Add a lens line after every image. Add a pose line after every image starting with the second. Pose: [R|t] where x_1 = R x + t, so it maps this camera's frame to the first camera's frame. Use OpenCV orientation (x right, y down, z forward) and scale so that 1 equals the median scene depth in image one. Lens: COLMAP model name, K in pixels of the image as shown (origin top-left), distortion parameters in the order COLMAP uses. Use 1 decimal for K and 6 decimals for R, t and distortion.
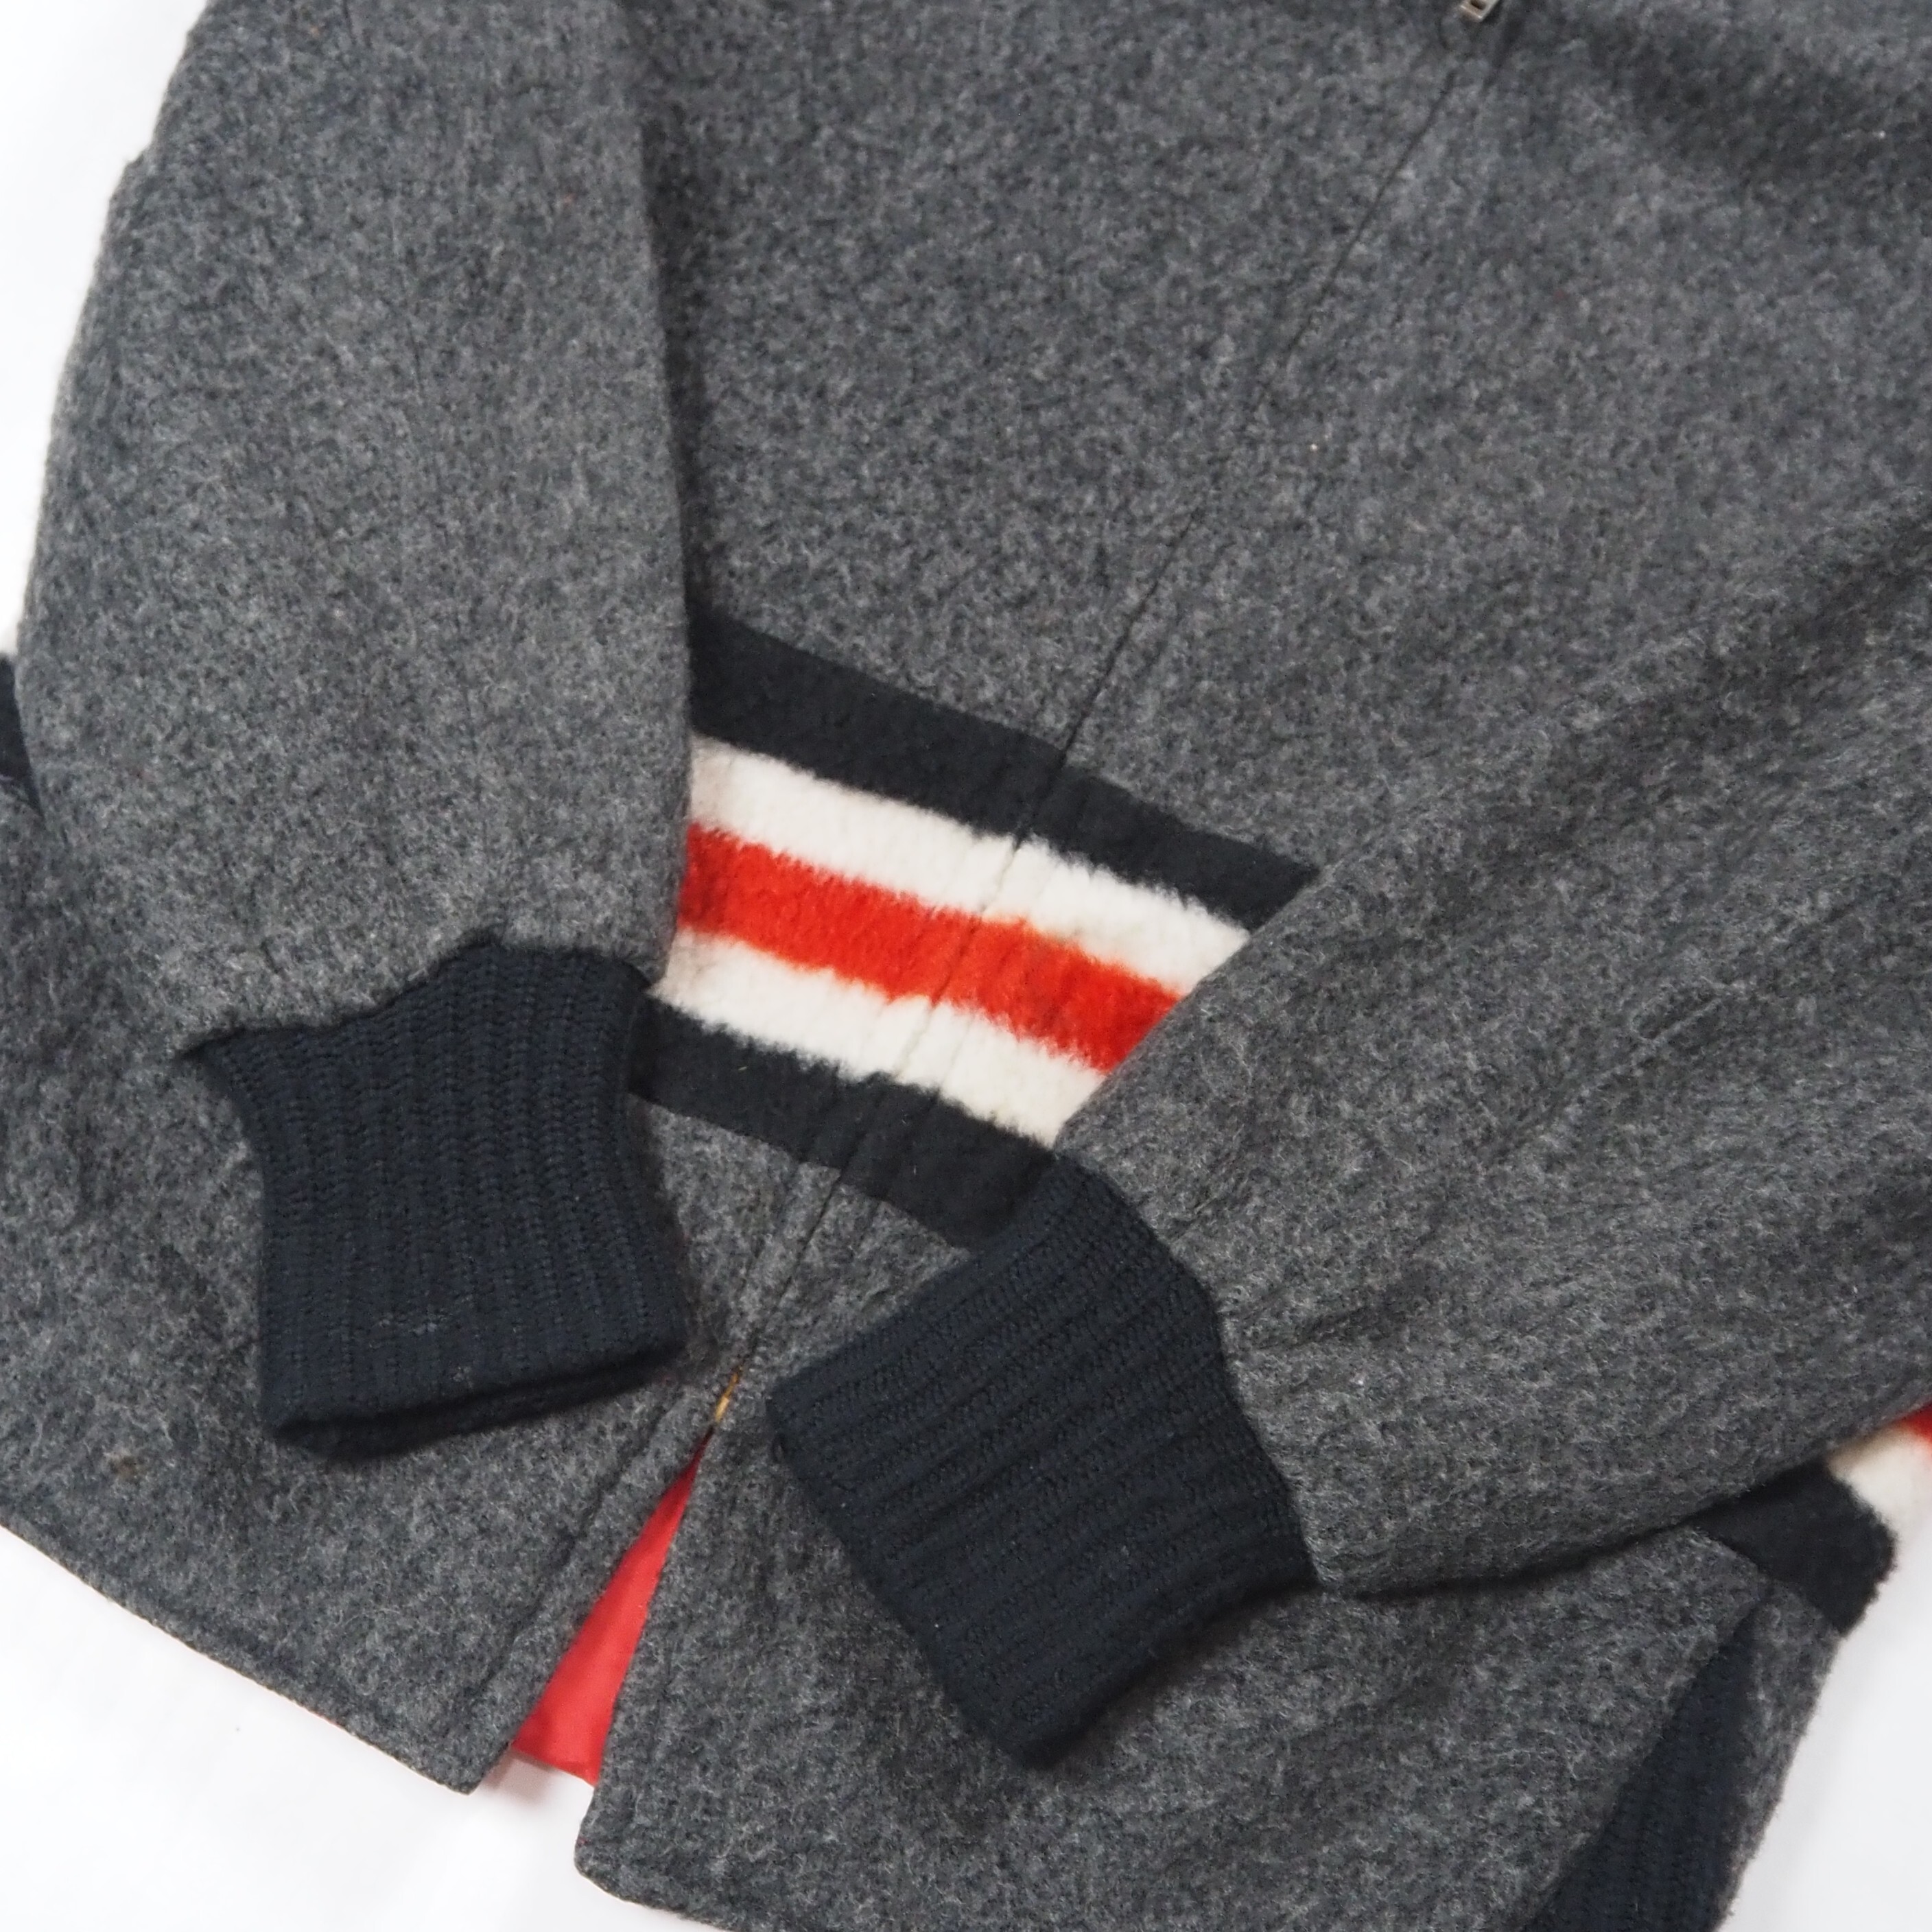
lens RADIAL K [[2744.8, 0, 972.2], [0, 2744.8, 888.2], [0, 0, 1]] dist [-0.054263, 0.056175]
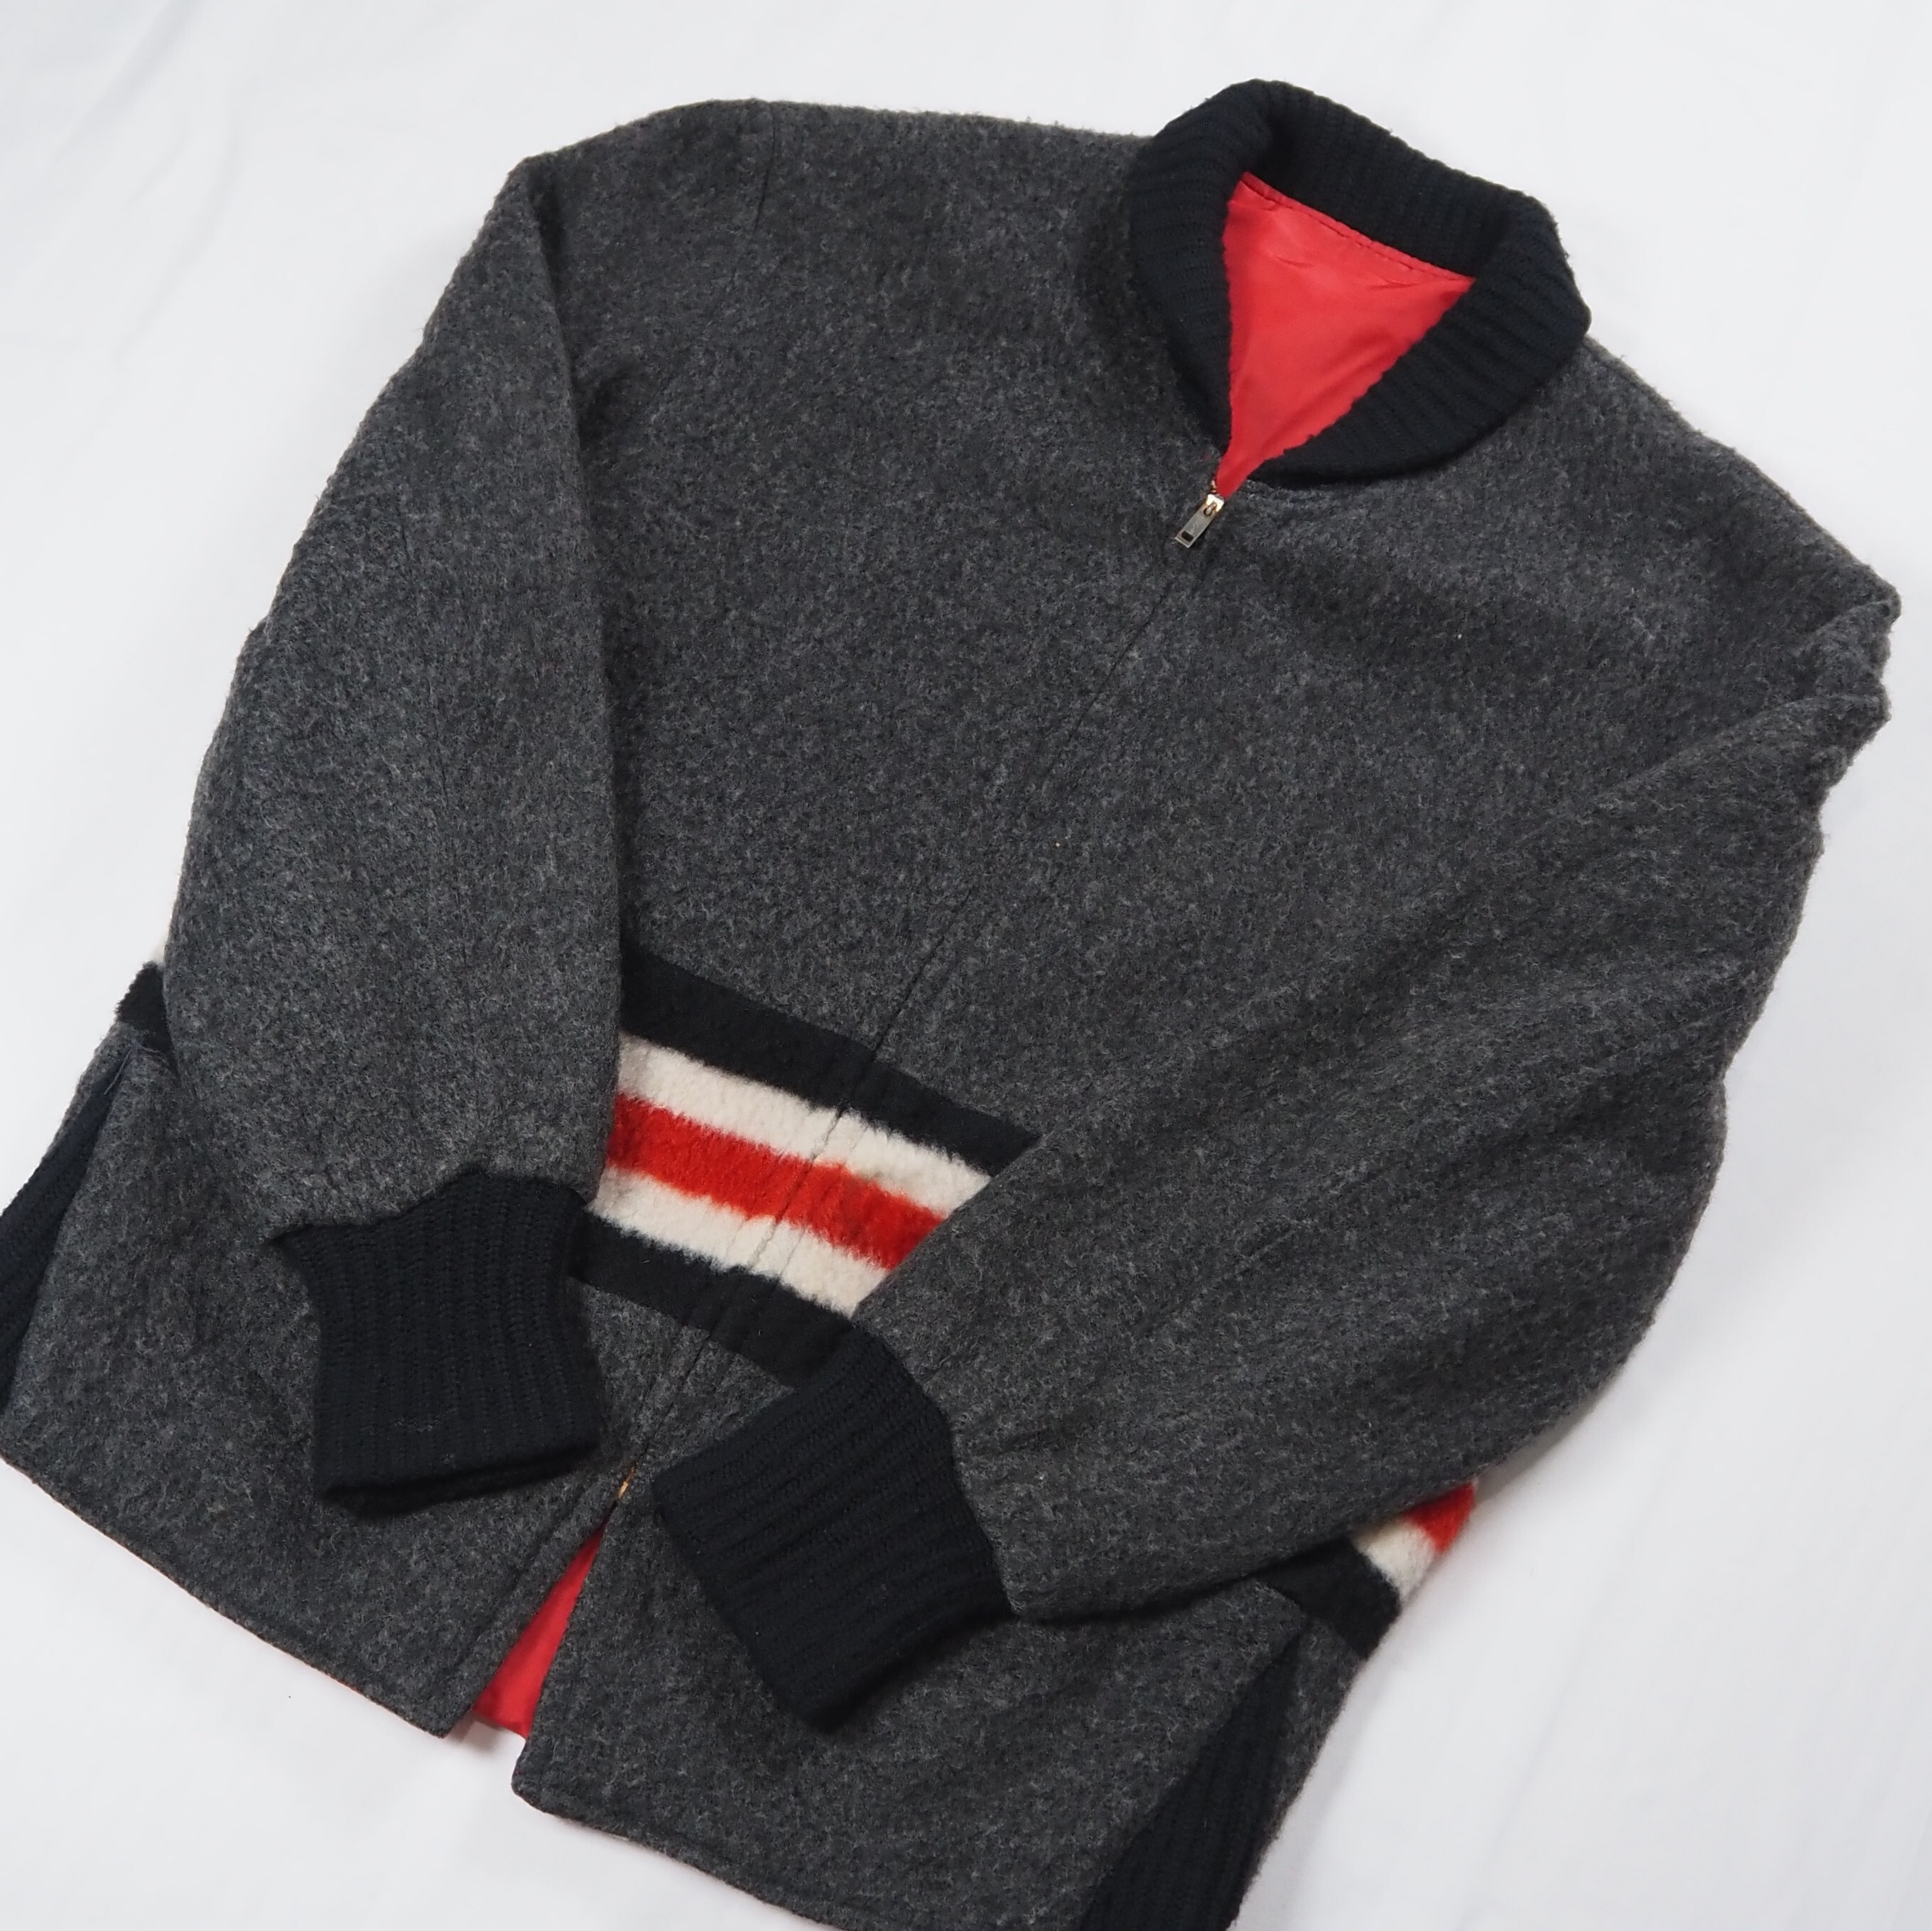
lens RADIAL K [[2520.6, 0, 961.4], [0, 2520.6, 986.8], [0, 0, 1]] dist [-0.052957, 0.027992]
pose [[0.999659, 0.025666, 0.004826, 0.075933], [-0.025366, 0.998200, -0.054340, -0.012616], [-0.006212, 0.054199, 0.998511, -0.365615]]
